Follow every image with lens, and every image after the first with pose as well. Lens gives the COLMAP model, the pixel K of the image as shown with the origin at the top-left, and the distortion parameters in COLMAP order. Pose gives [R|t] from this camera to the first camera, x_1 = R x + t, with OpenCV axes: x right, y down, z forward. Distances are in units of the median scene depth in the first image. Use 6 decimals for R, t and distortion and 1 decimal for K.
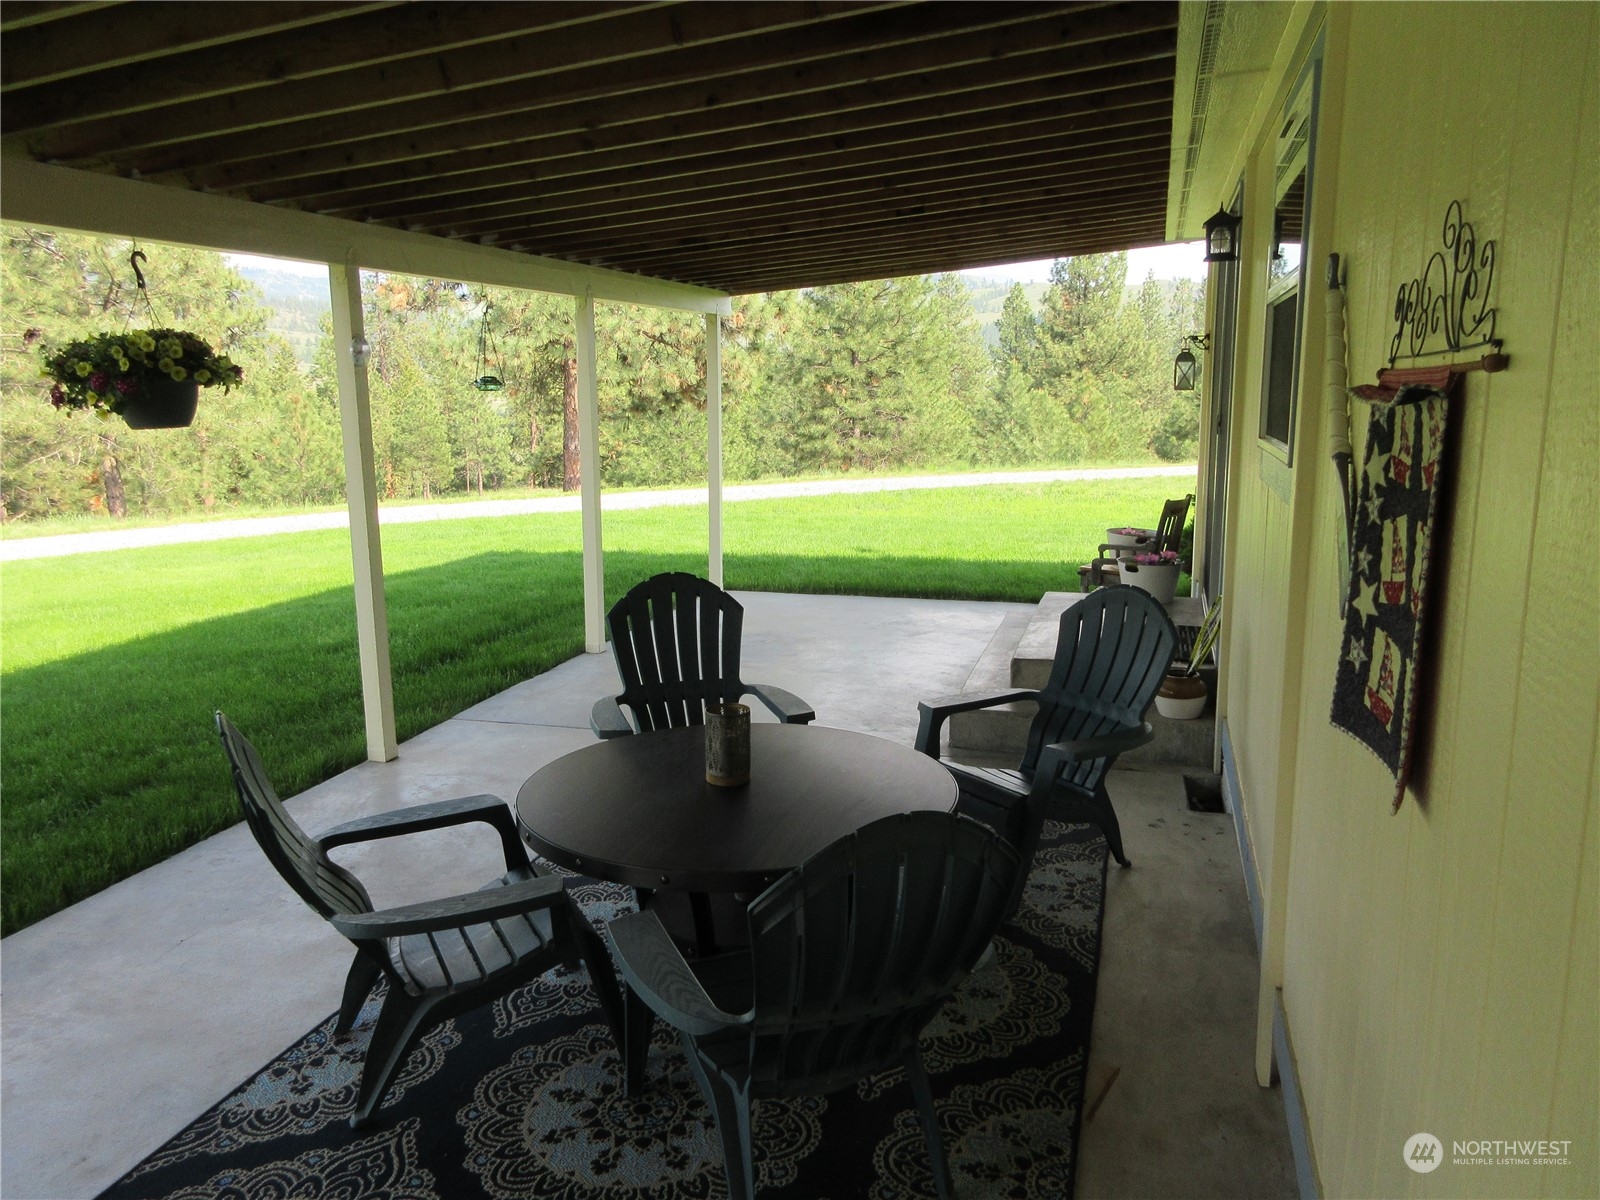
lens RADIAL K [[1205.6, 0, 796.3], [0, 1205.6, 592.9], [0, 0, 1]] dist [0.005981, 0.006455]
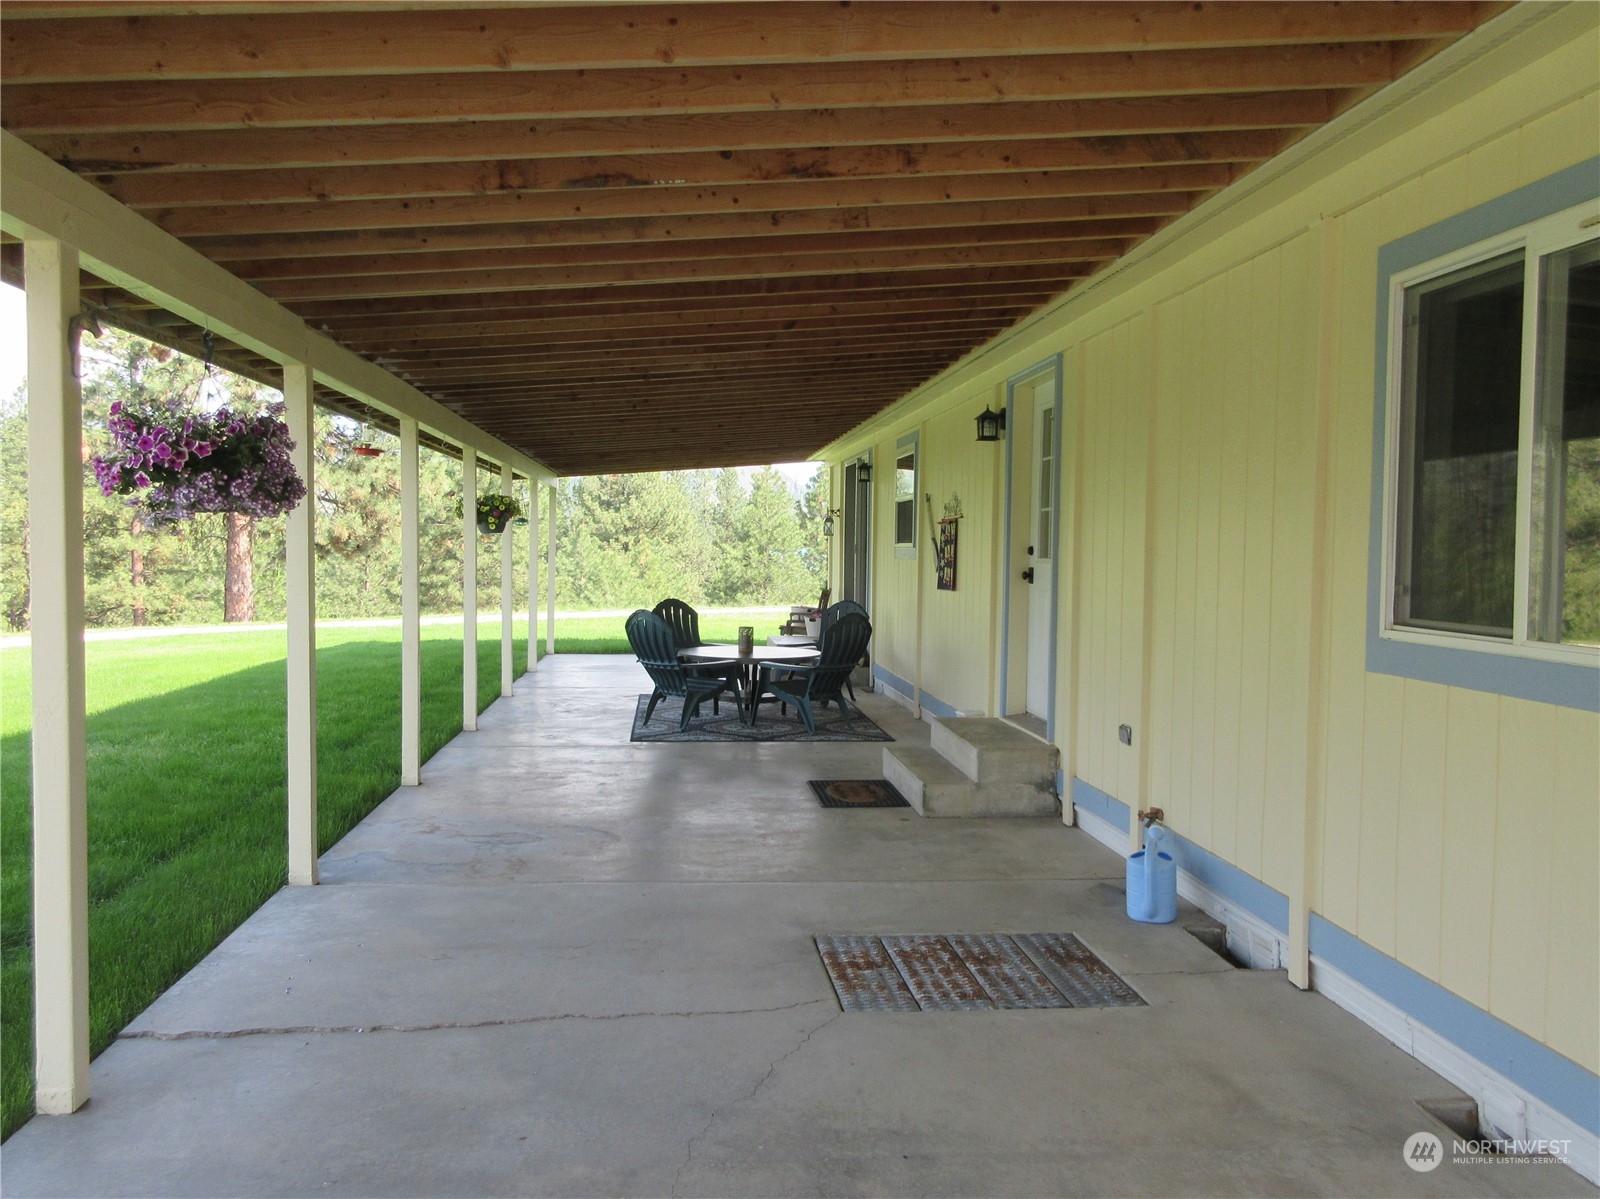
lens RADIAL K [[1205.6, 0, 815.3], [0, 1205.6, 602.3], [0, 0, 1]] dist [0.005981, 0.006455]
pose [[0.920782, 0.000762, 0.390076, -0.099934], [0.048975, 0.991859, -0.117544, 0.036887], [-0.386990, 0.127337, 0.913249, -0.170292]]
